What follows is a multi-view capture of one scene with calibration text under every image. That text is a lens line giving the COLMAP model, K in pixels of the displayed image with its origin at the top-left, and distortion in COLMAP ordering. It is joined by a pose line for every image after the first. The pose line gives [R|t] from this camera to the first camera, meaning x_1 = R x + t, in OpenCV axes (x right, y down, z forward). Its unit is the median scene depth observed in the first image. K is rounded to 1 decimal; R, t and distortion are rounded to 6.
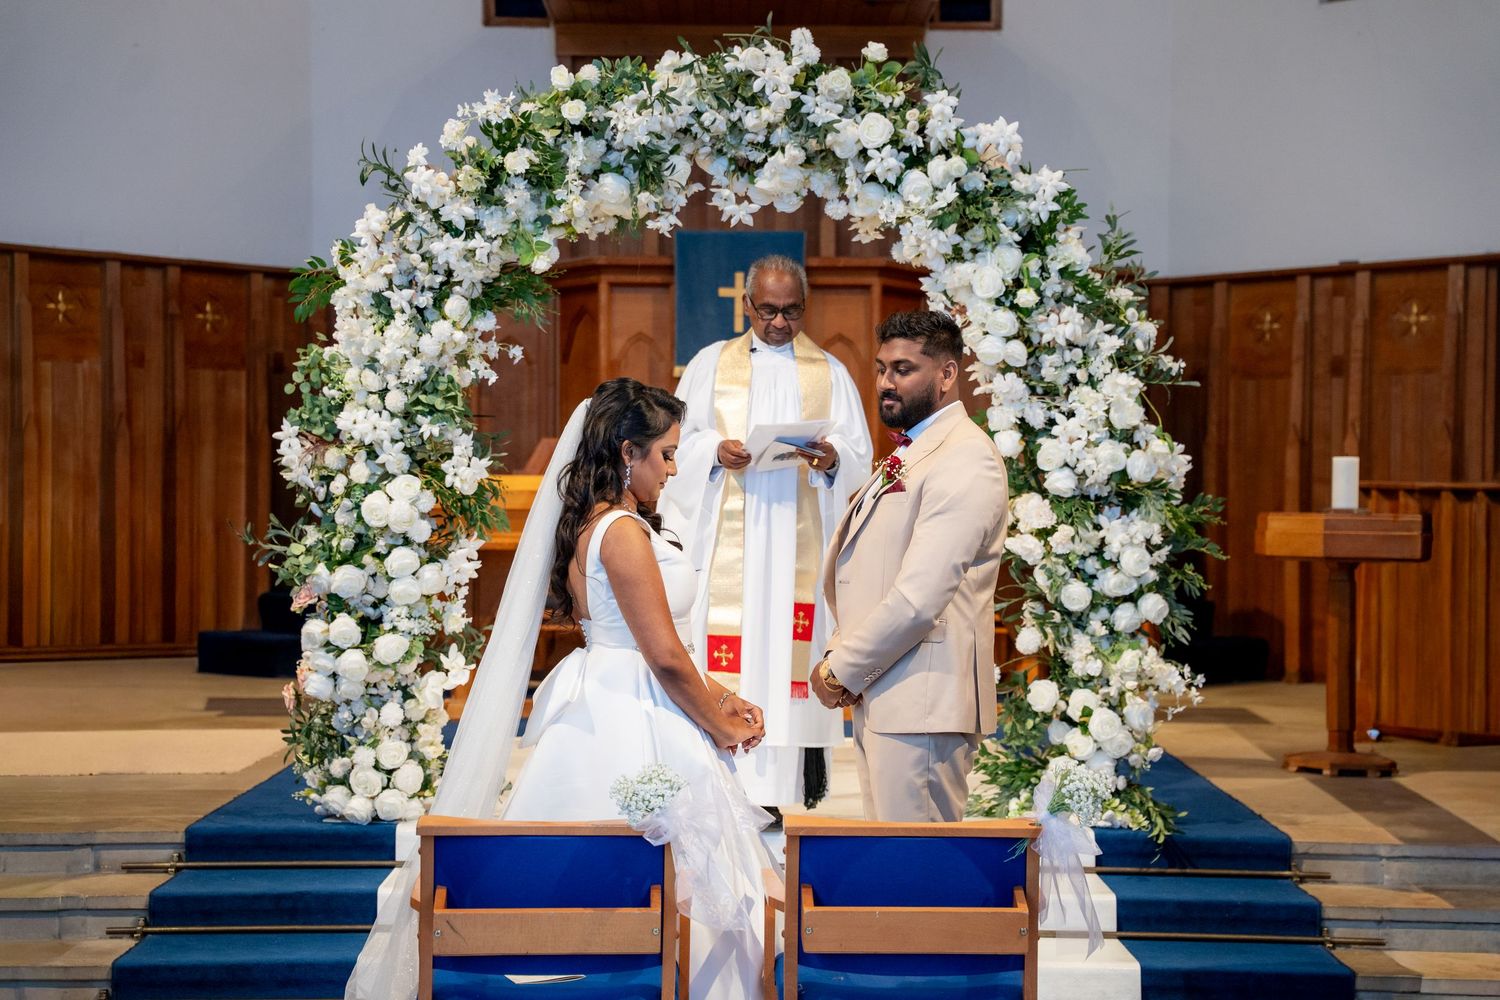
lens RADIAL K [[2130.5, 0, 808.3], [0, 2130.5, 468.3], [0, 0, 1]] dist [0.232492, 0.055634]
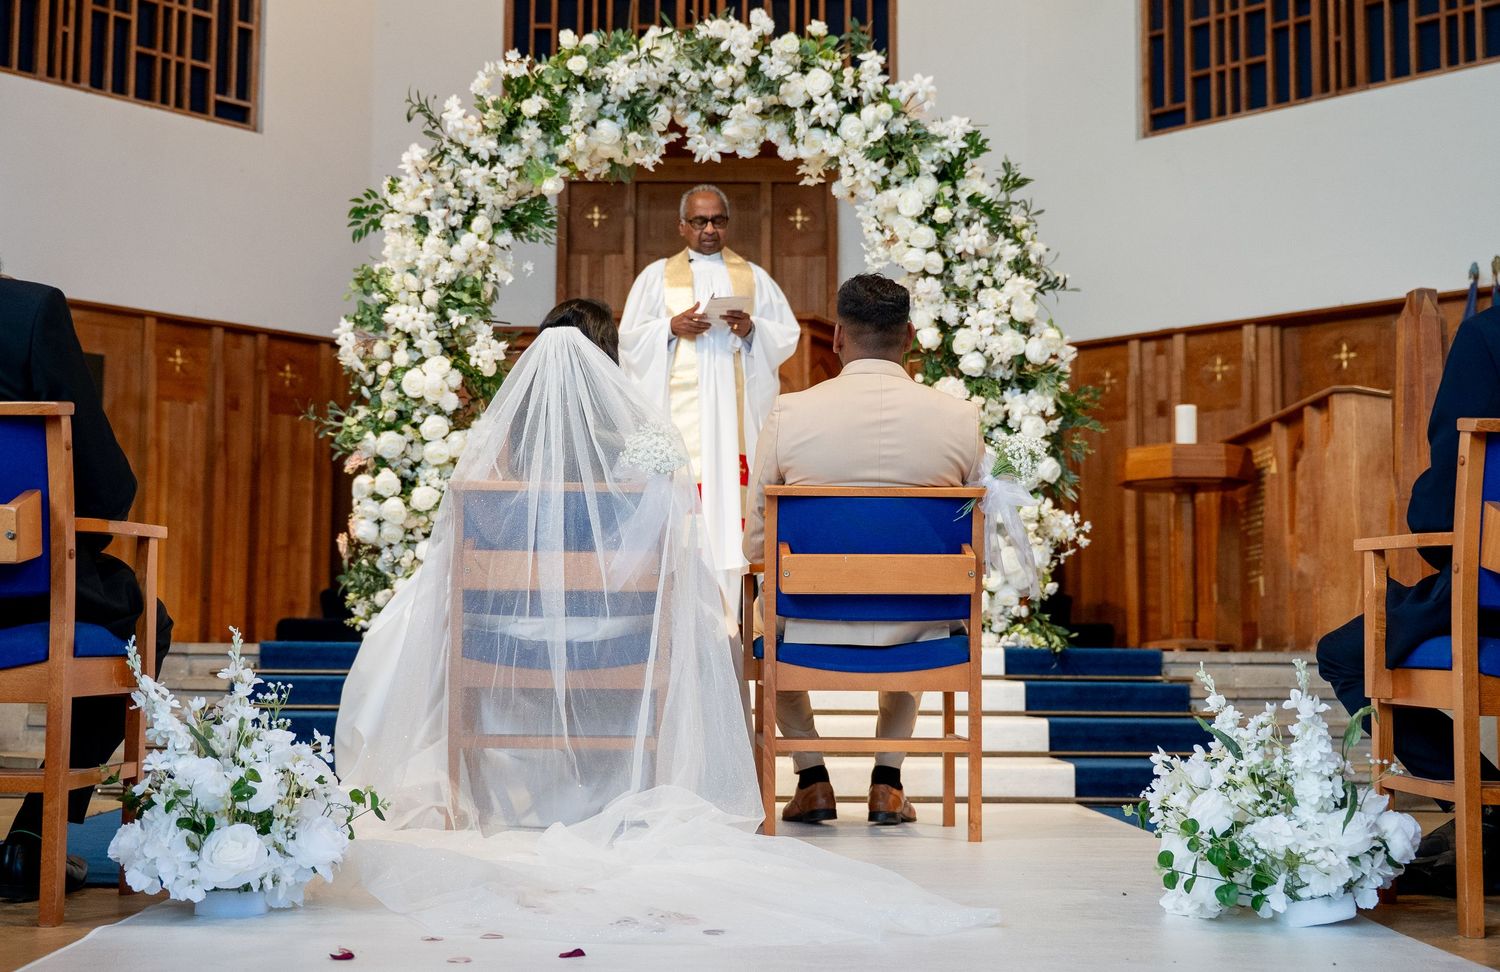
lens RADIAL K [[1582.6, 0, 749.7], [0, 1582.6, 556.6], [0, 0, 1]] dist [0.001896, 0.005400]
pose [[0.999918, -0.003346, 0.012399, -0.021103], [0.004495, 0.995579, -0.093819, 0.200713], [-0.012030, 0.093867, 0.995512, 0.109071]]
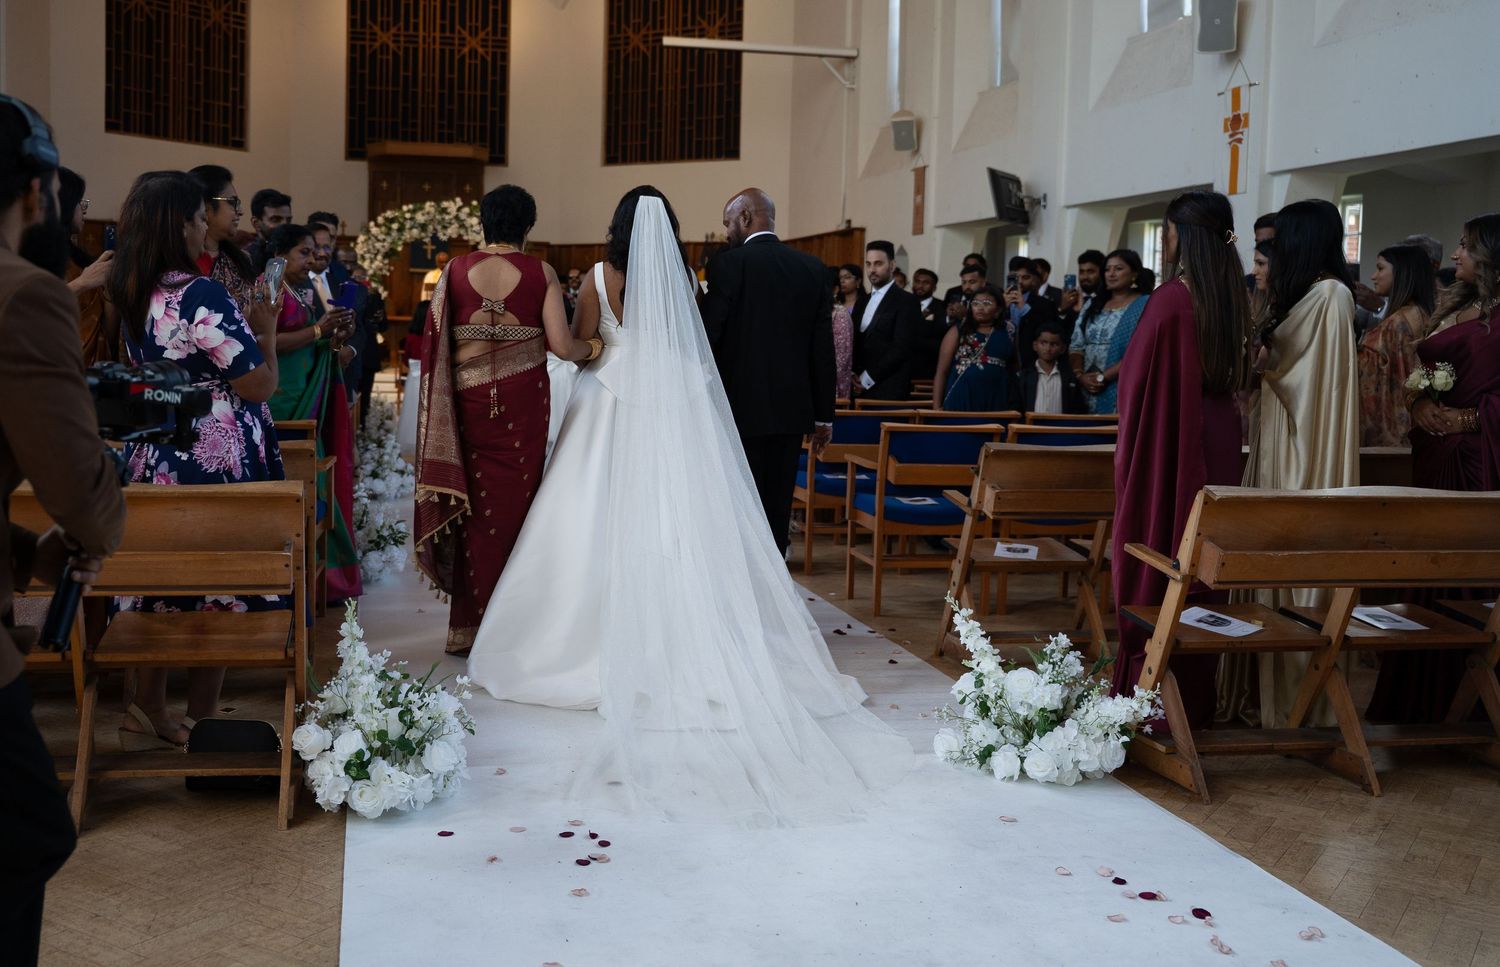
lens RADIAL K [[1793.8, 0, 750.0], [0, 1793.8, 483.5], [0, 0, 1]] dist [-0.024541, -0.023663]
pose [[0.978370, -0.002949, 0.206842, -0.182297], [-0.013883, 0.996708, 0.079880, 0.084004], [-0.206397, -0.081024, 0.975108, -2.824808]]
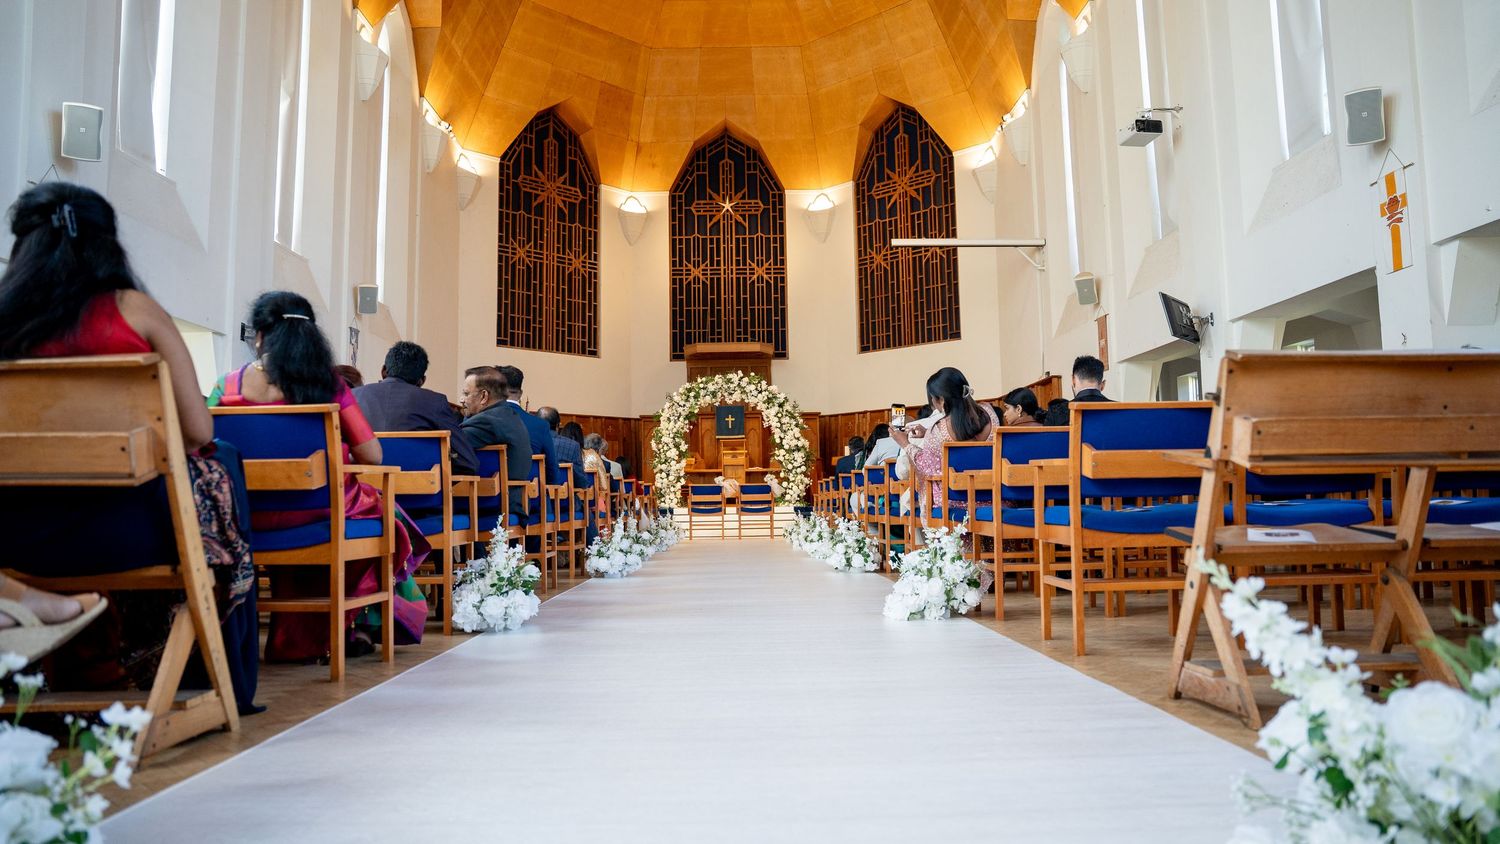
lens RADIAL K [[1133.8, 0, 782.1], [0, 1133.8, 417.7], [0, 0, 1]] dist [-0.158633, 0.180950]
pose [[0.999523, -0.024667, 0.018598, 0.051246], [0.026475, 0.994199, -0.104248, 0.246458], [-0.015919, 0.104691, 0.994377, -2.046545]]
